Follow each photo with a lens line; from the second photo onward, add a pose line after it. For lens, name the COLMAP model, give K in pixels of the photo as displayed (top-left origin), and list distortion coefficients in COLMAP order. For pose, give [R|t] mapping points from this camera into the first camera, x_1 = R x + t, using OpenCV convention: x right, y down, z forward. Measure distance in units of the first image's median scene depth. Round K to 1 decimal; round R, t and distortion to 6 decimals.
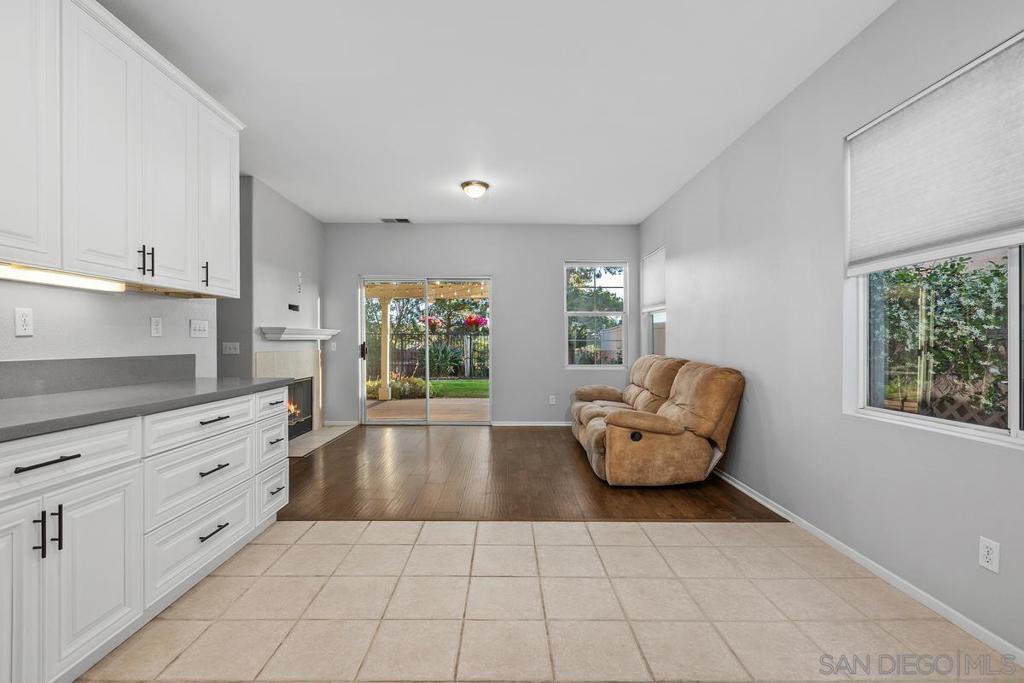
lens RADIAL K [[454.6, 0, 512.6], [0, 454.6, 344.0], [0, 0, 1]] dist [-0.001825, -0.000073]
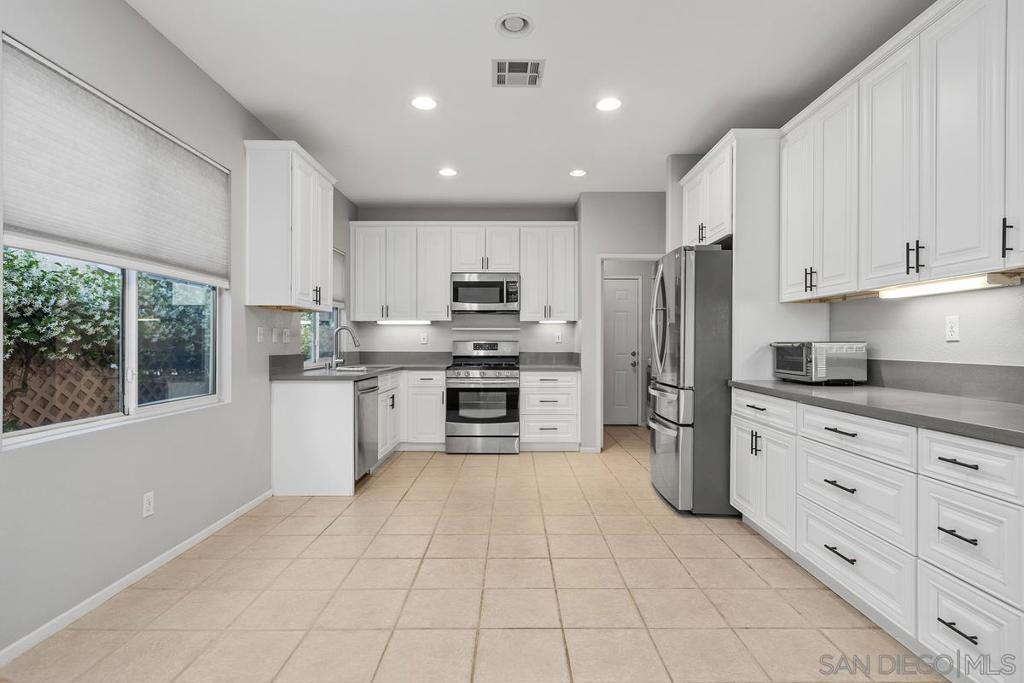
lens RADIAL K [[506.4, 0, 517.5], [0, 506.4, 344.6], [0, 0, 1]] dist [0.000116, 0.000582]
pose [[-0.999965, -0.005100, 0.006644, -0.015964], [-0.005057, 0.999966, 0.006467, -0.009007], [-0.006677, 0.006433, -0.999957, 1.946514]]
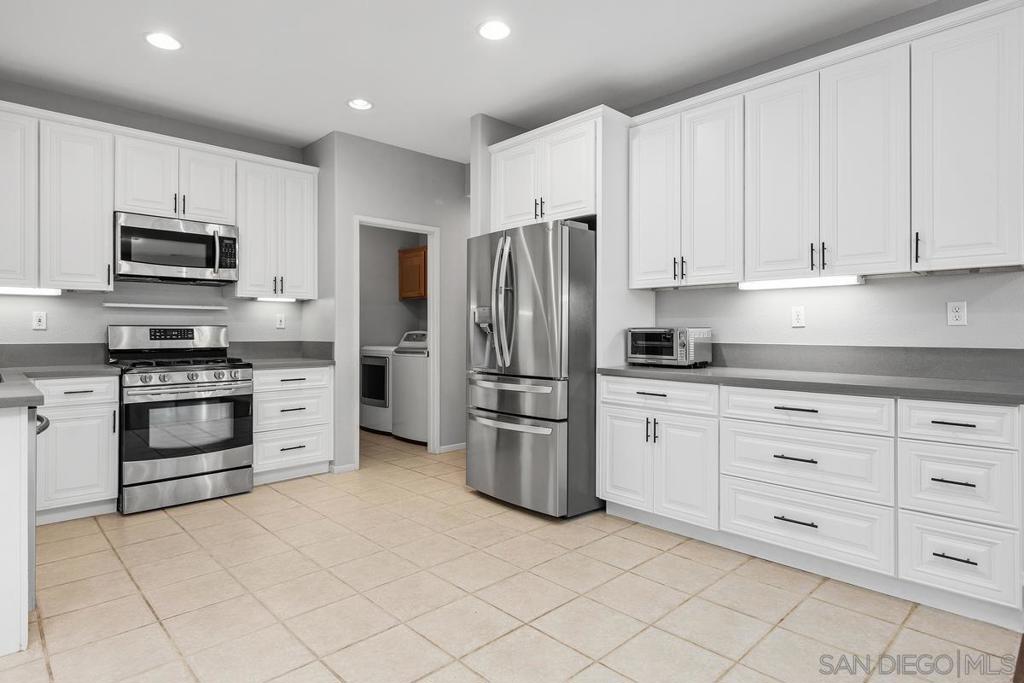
lens RADIAL K [[547.9, 0, 510.5], [0, 547.9, 327.3], [0, 0, 1]] dist [0.004527, -0.001279]
pose [[-0.732114, -0.008197, -0.681133, 0.601507], [-0.006350, 0.999966, -0.005208, -0.000987], [0.681152, 0.000512, -0.732142, 1.403509]]
